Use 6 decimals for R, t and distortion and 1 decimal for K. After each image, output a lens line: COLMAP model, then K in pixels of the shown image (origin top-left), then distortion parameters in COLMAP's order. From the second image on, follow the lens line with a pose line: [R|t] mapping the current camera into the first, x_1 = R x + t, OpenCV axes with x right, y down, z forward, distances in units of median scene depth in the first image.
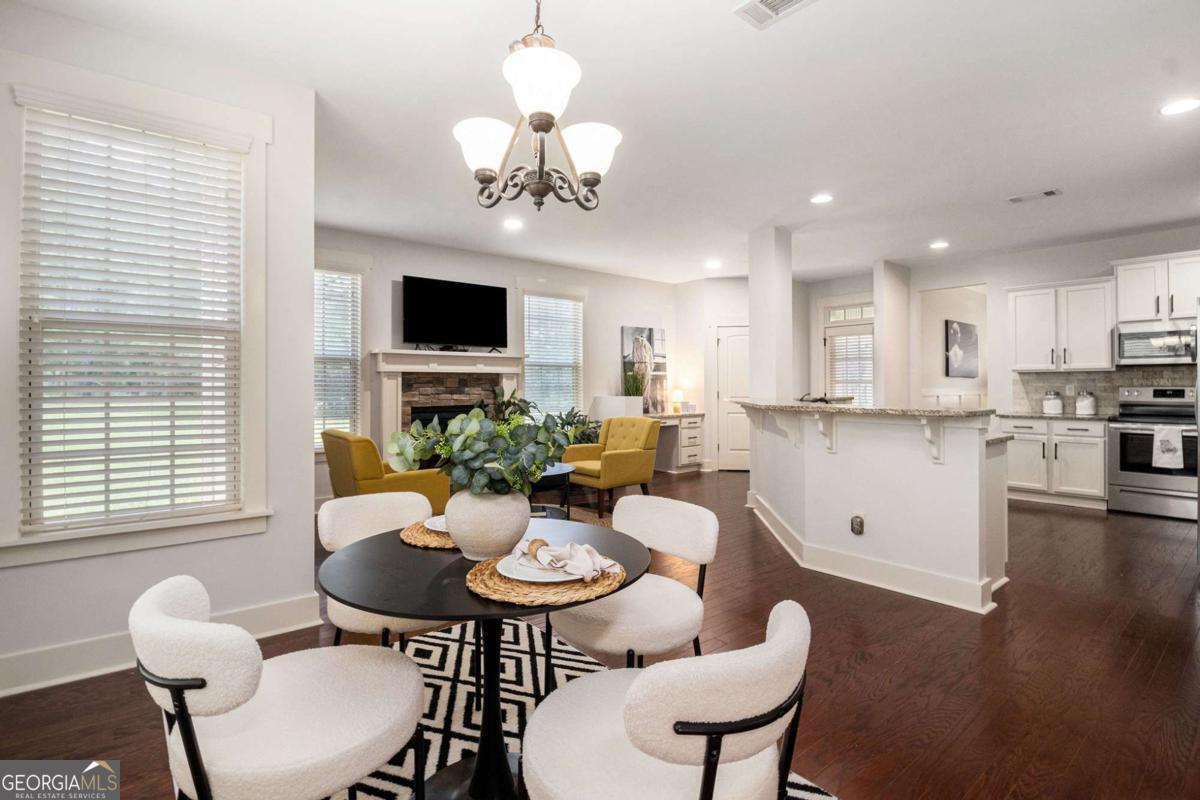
lens RADIAL K [[575.3, 0, 593.1], [0, 575.3, 389.5], [0, 0, 1]] dist [-0.002098, -0.012297]
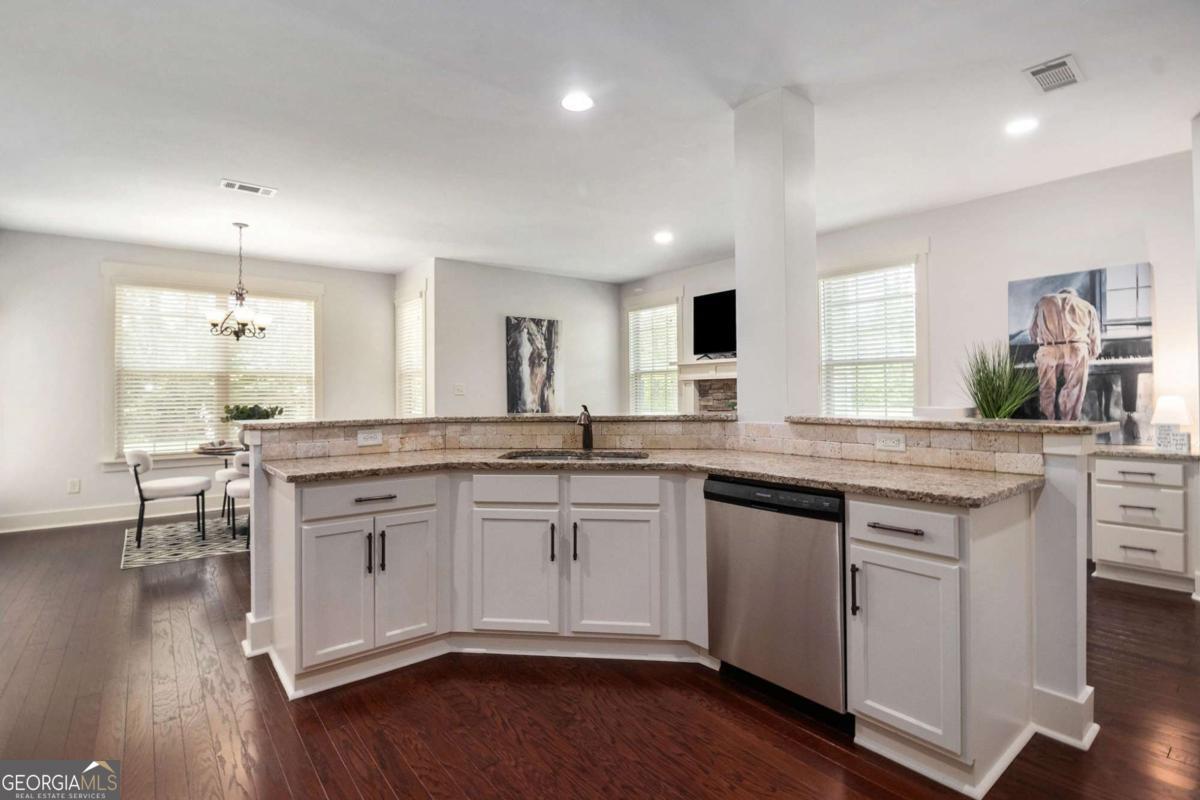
lens RADIAL K [[575.3, 0, 593.1], [0, 575.3, 389.5], [0, 0, 1]] dist [-0.002098, -0.012297]
pose [[-0.026795, -0.004314, -0.999632, 0.781101], [0.003099, 0.999986, -0.004399, -0.006093], [0.999636, -0.003216, -0.026781, 0.774478]]
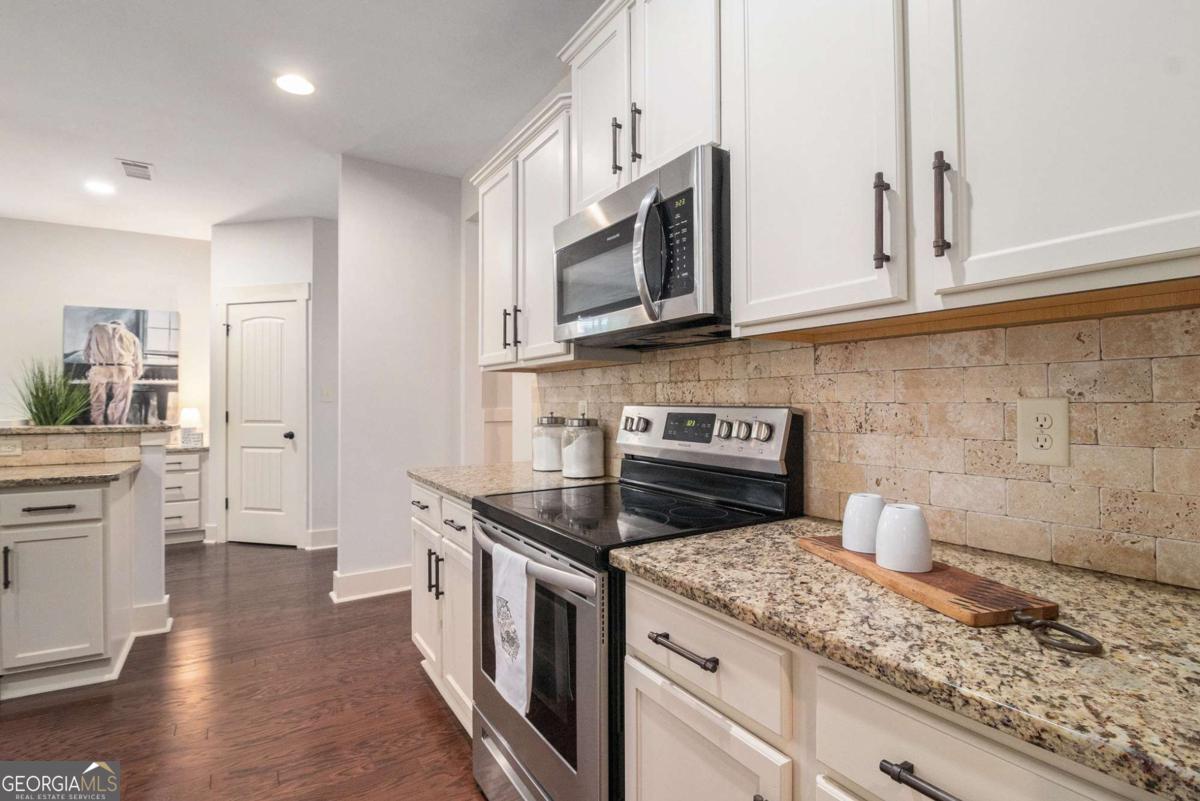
lens RADIAL K [[575.3, 0, 593.1], [0, 575.3, 390.0], [0, 0, 1]] dist [-0.002098, -0.012297]
pose [[0.989449, -0.003027, -0.144851, 0.891406], [-0.000841, 0.999645, -0.026637, -0.004760], [0.144880, 0.026478, 0.989095, 0.605812]]
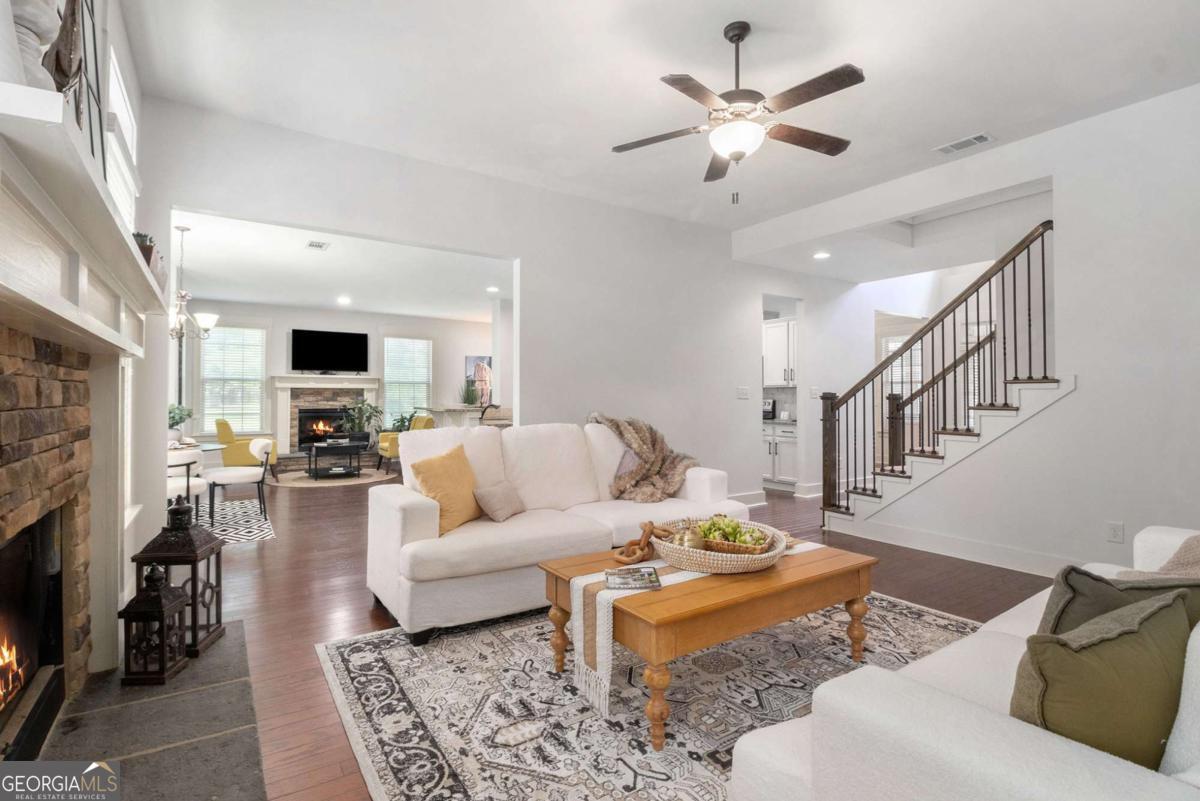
lens RADIAL K [[575.3, 0, 593.1], [0, 575.3, 390.0], [0, 0, 1]] dist [-0.002098, -0.012297]
pose [[0.994325, 0.004513, -0.106293, 0.664794], [-0.006456, 0.999818, -0.017949, 0.000301], [0.106193, 0.018533, 0.994173, -0.517777]]
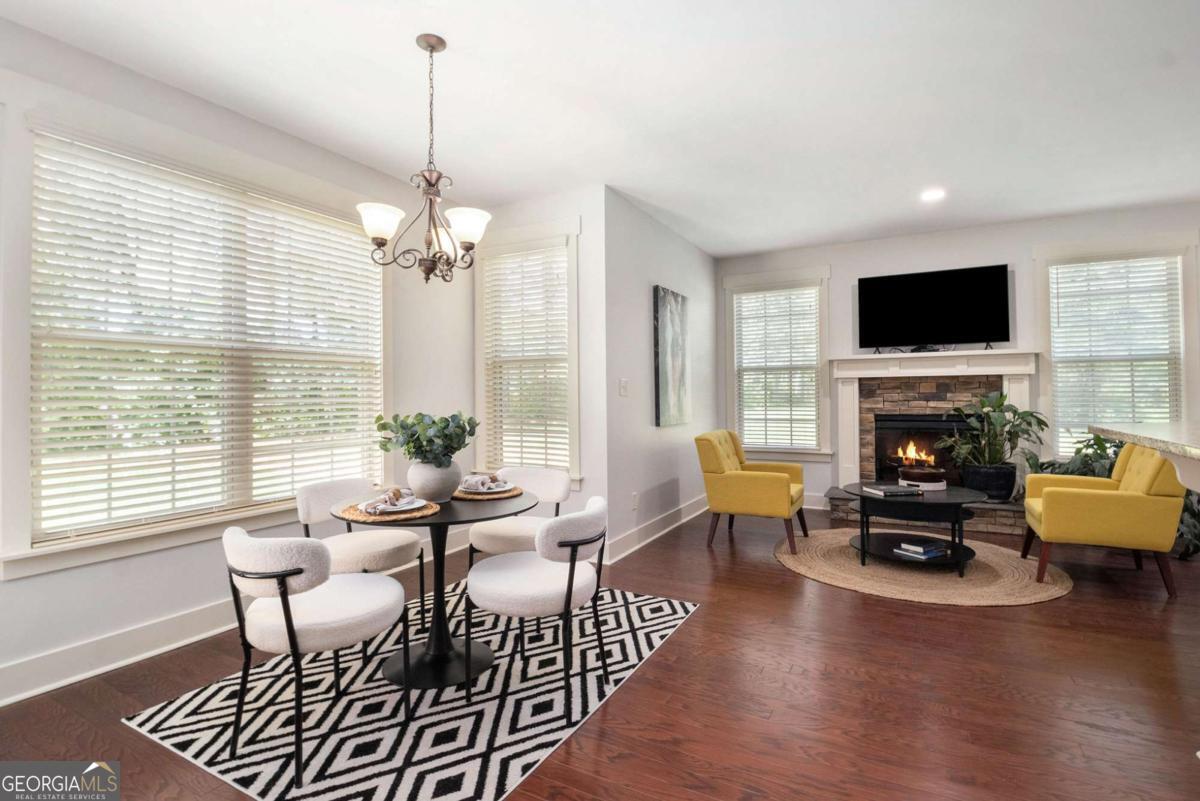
lens RADIAL K [[575.3, 0, 593.1], [0, 575.3, 390.0], [0, 0, 1]] dist [-0.002098, -0.012297]
pose [[0.362194, -0.009196, -0.932057, 0.385816], [0.003264, 0.999958, -0.008598, -0.002748], [0.932097, 0.000072, 0.362209, 0.213382]]
